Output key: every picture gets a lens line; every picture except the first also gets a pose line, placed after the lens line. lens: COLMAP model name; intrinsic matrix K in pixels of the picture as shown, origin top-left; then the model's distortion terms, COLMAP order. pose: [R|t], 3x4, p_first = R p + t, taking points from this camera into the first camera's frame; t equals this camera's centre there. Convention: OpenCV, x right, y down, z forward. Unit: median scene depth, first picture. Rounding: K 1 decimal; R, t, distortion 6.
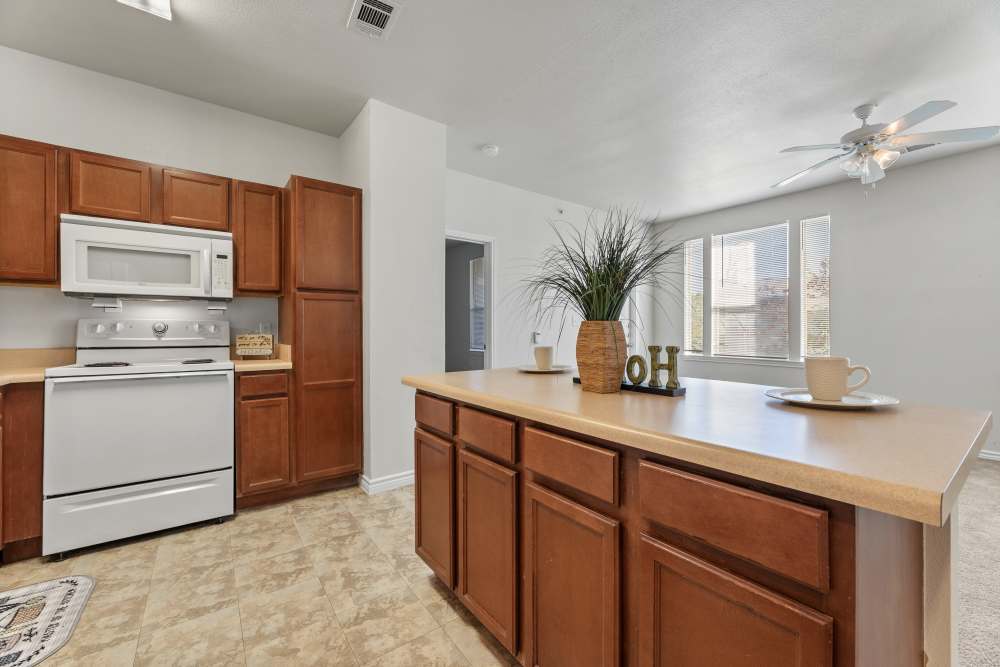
lens RADIAL K [[400.9, 0, 501.7], [0, 400.9, 330.7], [0, 0, 1]] dist [-0.000349, -0.000766]
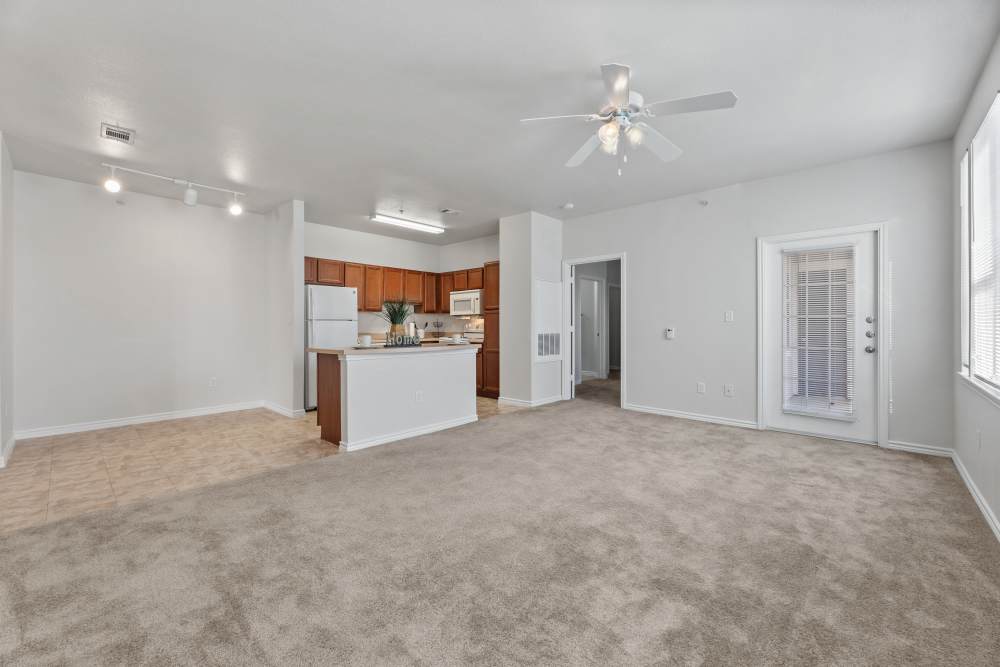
lens RADIAL K [[405.2, 0, 497.8], [0, 405.2, 330.6], [0, 0, 1]] dist [-0.001069, -0.000157]
pose [[0.174730, 0.013222, -0.984528, 1.961272], [0.000759, 0.999908, 0.013563, -0.011677], [0.984616, -0.003117, 0.174704, 0.669682]]
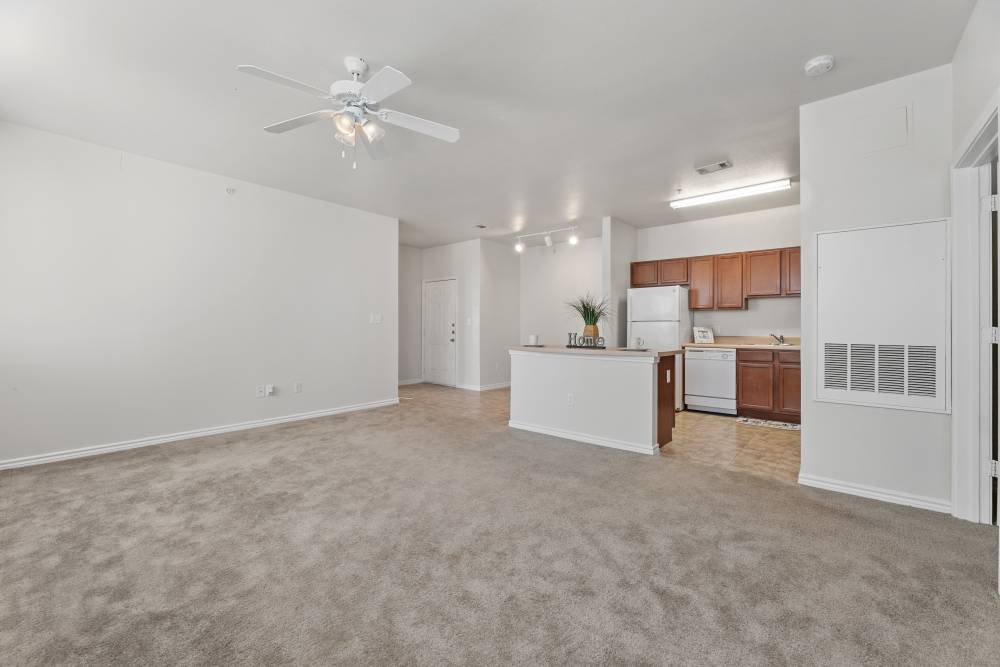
lens RADIAL K [[401.5, 0, 506.1], [0, 401.5, 327.2], [0, 0, 1]] dist [-0.000802, -0.000078]
pose [[-0.970961, -0.000638, -0.239237, 0.898220], [-0.000015, 0.999997, -0.002607, -0.002208], [0.239237, -0.002528, -0.970958, 2.118436]]
